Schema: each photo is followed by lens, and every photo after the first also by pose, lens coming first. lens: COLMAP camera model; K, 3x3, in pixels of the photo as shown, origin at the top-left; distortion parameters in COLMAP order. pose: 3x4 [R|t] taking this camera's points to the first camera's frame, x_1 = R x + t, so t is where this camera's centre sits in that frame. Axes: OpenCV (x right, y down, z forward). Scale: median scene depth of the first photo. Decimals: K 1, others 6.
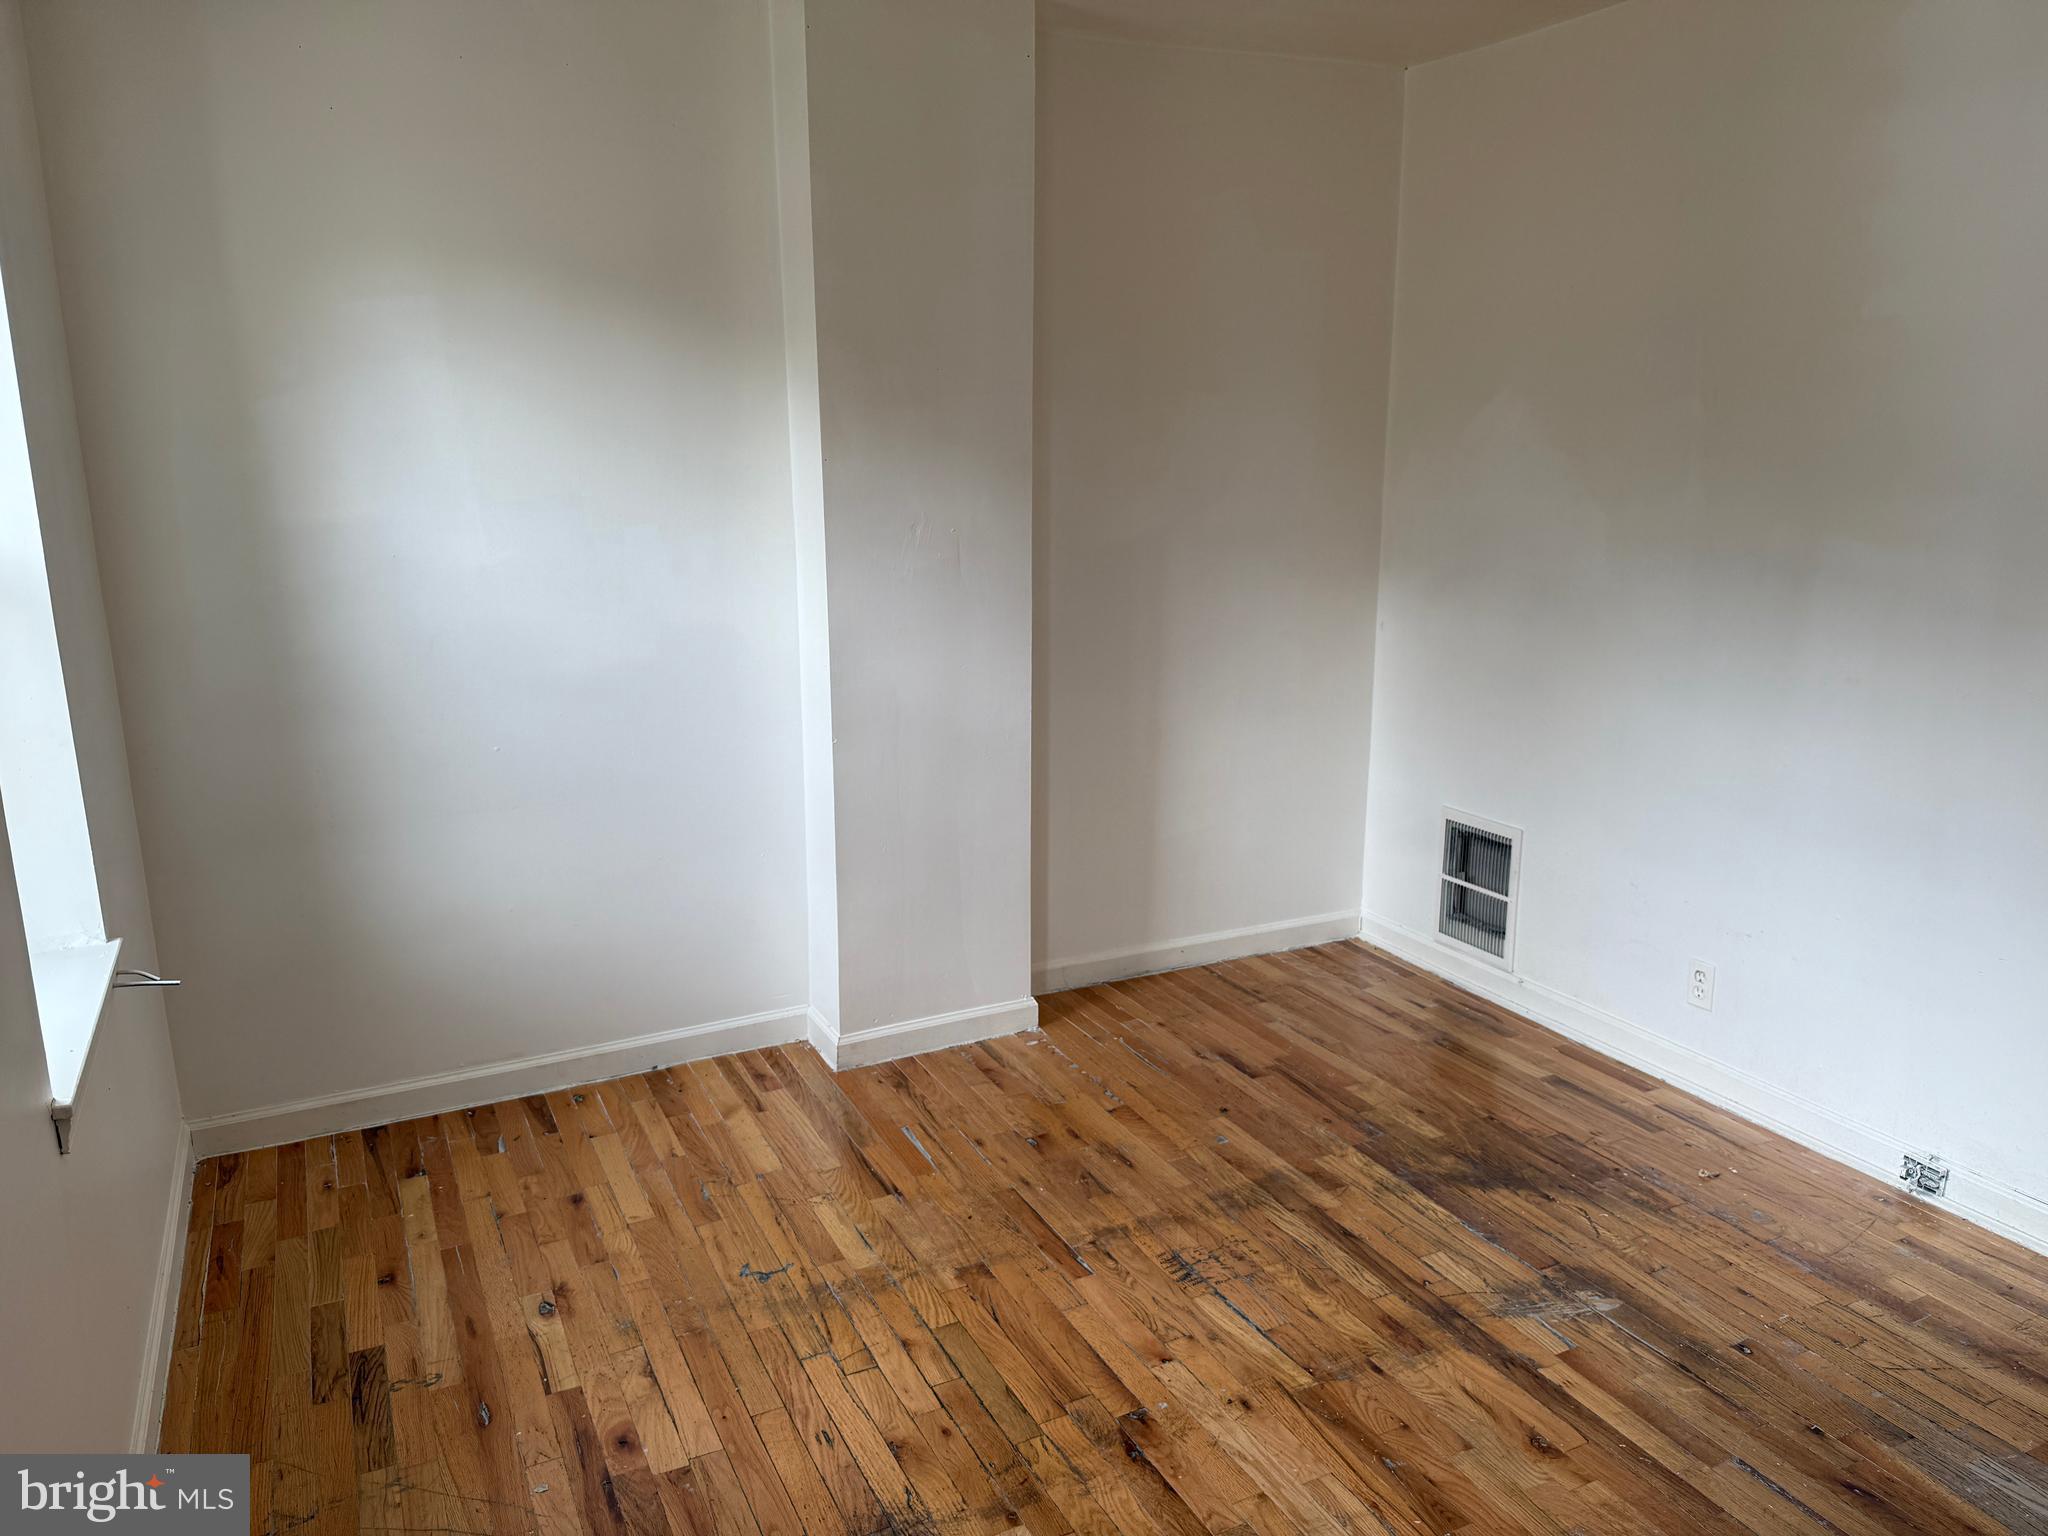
lens RADIAL K [[1428.5, 0, 980.0], [0, 1428.5, 768.9], [0, 0, 1]] dist [0.055589, -0.068851]
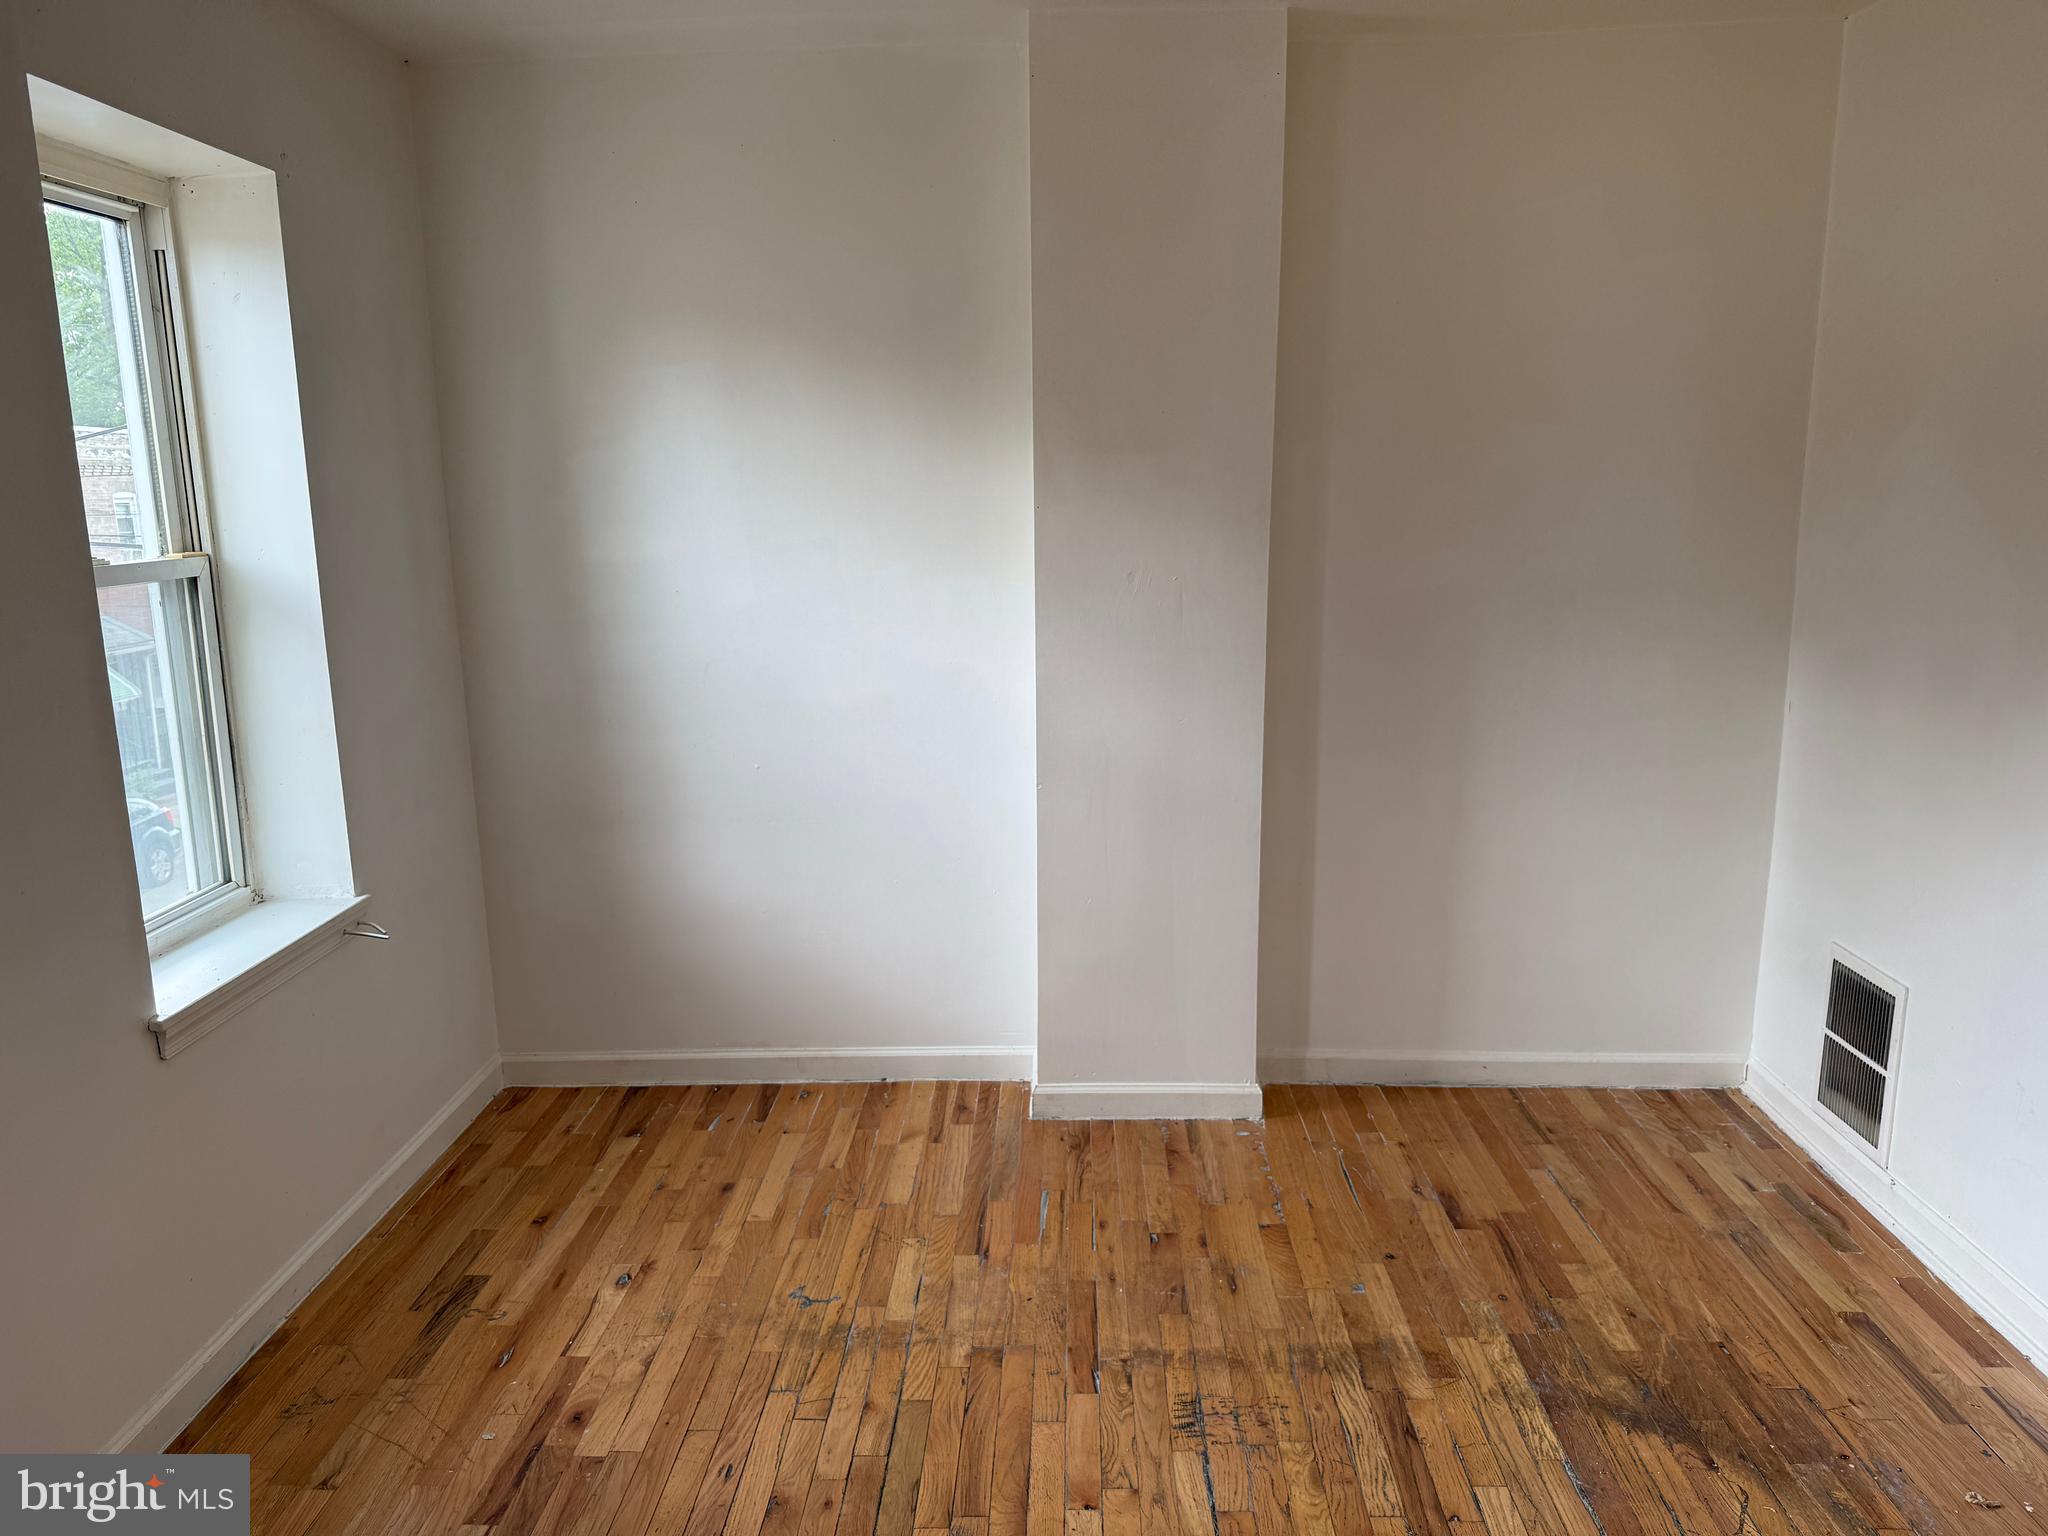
lens RADIAL K [[1428.5, 0, 1011.0], [0, 1428.5, 762.7], [0, 0, 1]] dist [0.055589, -0.068851]
pose [[0.889410, 0.088947, -0.448373, 0.371909], [-0.096494, 0.995315, 0.006038, -0.046902], [0.446810, 0.037895, 0.893826, 0.121323]]
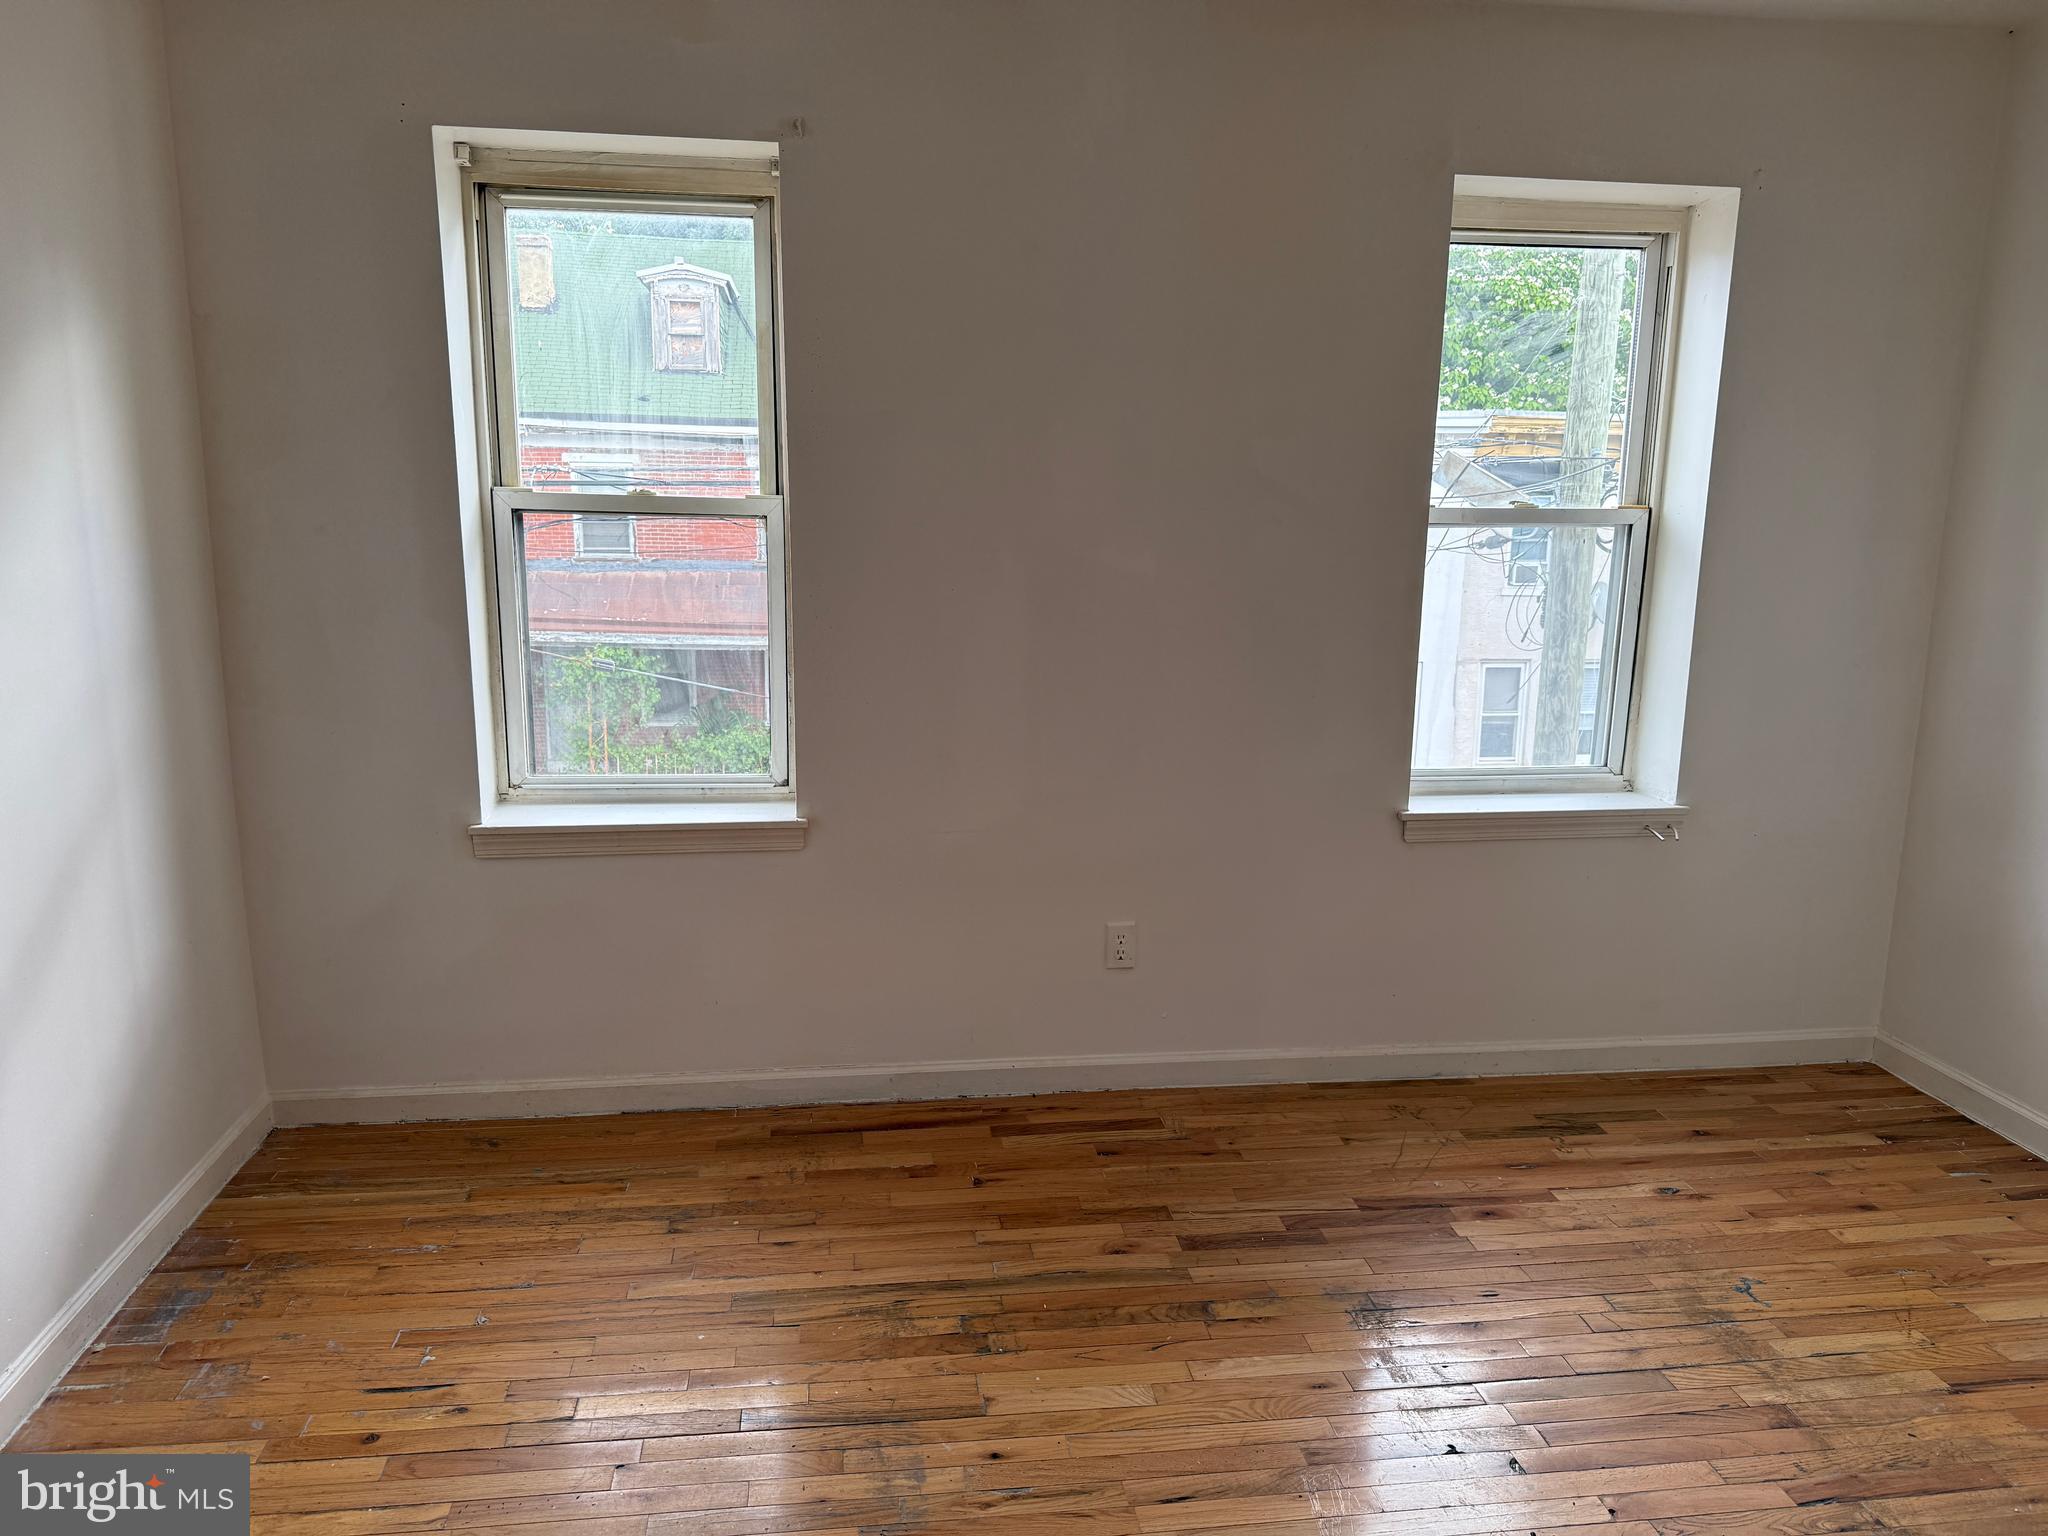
lens RADIAL K [[1428.5, 0, 1038.0], [0, 1428.5, 753.8], [0, 0, 1]] dist [0.055589, -0.068851]
pose [[-0.293039, 0.193171, -0.936383, 0.790517], [-0.211833, 0.941919, 0.260606, -0.143890], [0.932339, 0.274724, -0.235098, 0.621021]]
